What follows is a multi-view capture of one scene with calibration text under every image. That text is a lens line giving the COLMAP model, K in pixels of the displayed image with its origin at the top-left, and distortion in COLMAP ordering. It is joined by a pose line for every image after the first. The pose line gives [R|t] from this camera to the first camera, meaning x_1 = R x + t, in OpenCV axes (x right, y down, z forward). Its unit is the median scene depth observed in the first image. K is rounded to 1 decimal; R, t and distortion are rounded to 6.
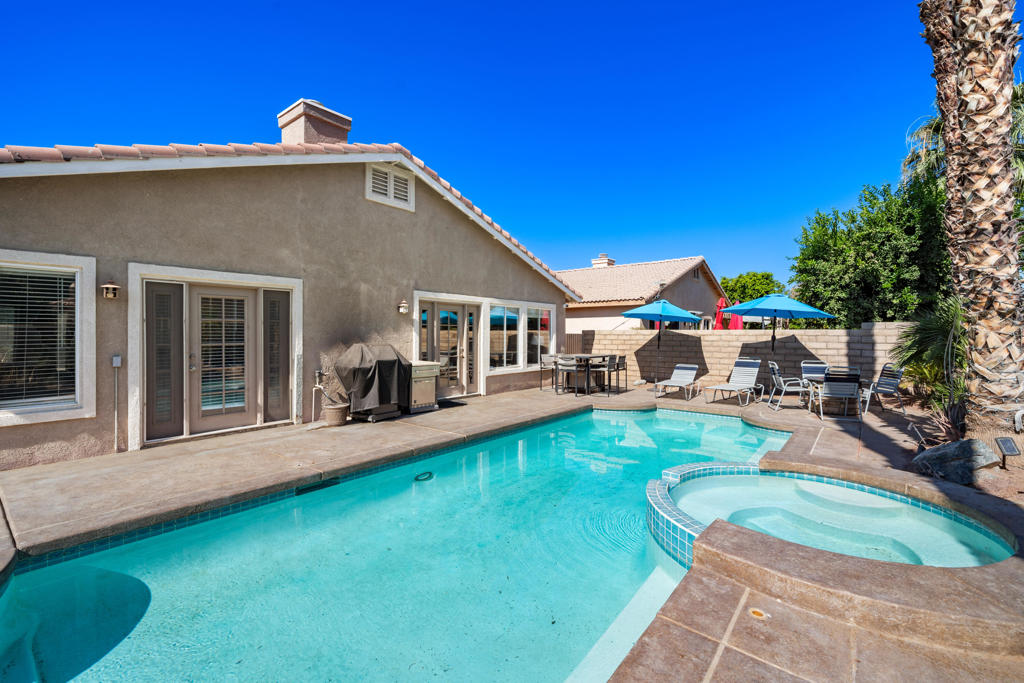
lens RADIAL K [[445.0, 0, 510.6], [0, 445.0, 335.7], [0, 0, 1]] dist [0.002566, 0.000364]
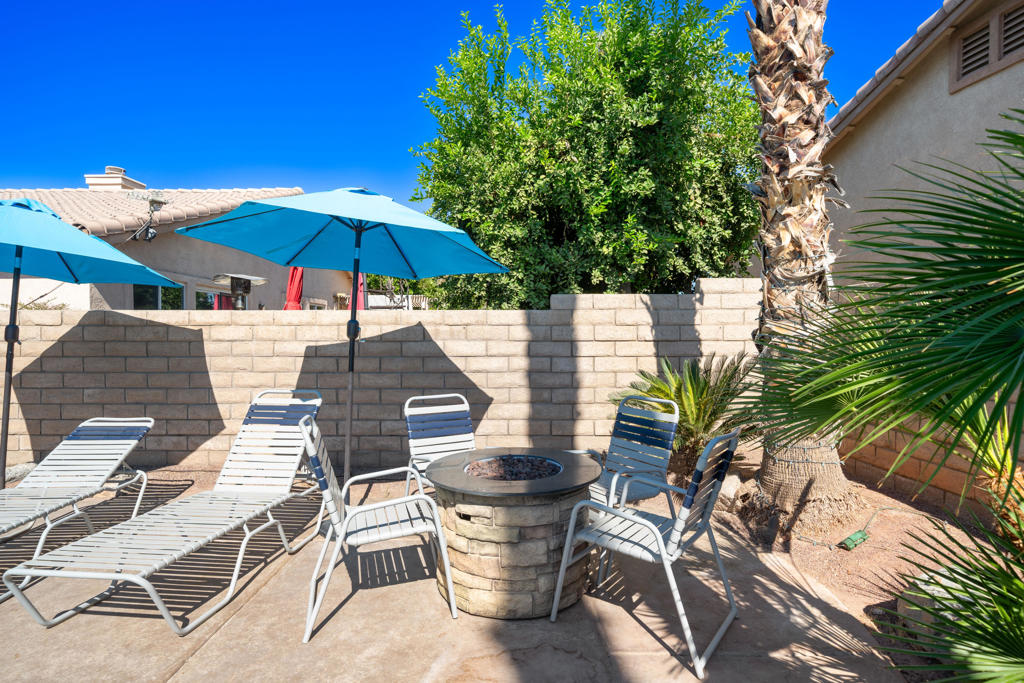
lens RADIAL K [[531.1, 0, 511.4], [0, 531.1, 338.1], [0, 0, 1]] dist [0.000148, 0.000027]
pose [[0.785657, -0.011763, 0.618551, 0.419135], [0.006216, 0.999919, 0.011121, 0.007282], [-0.618631, -0.004892, 0.785666, 0.593359]]
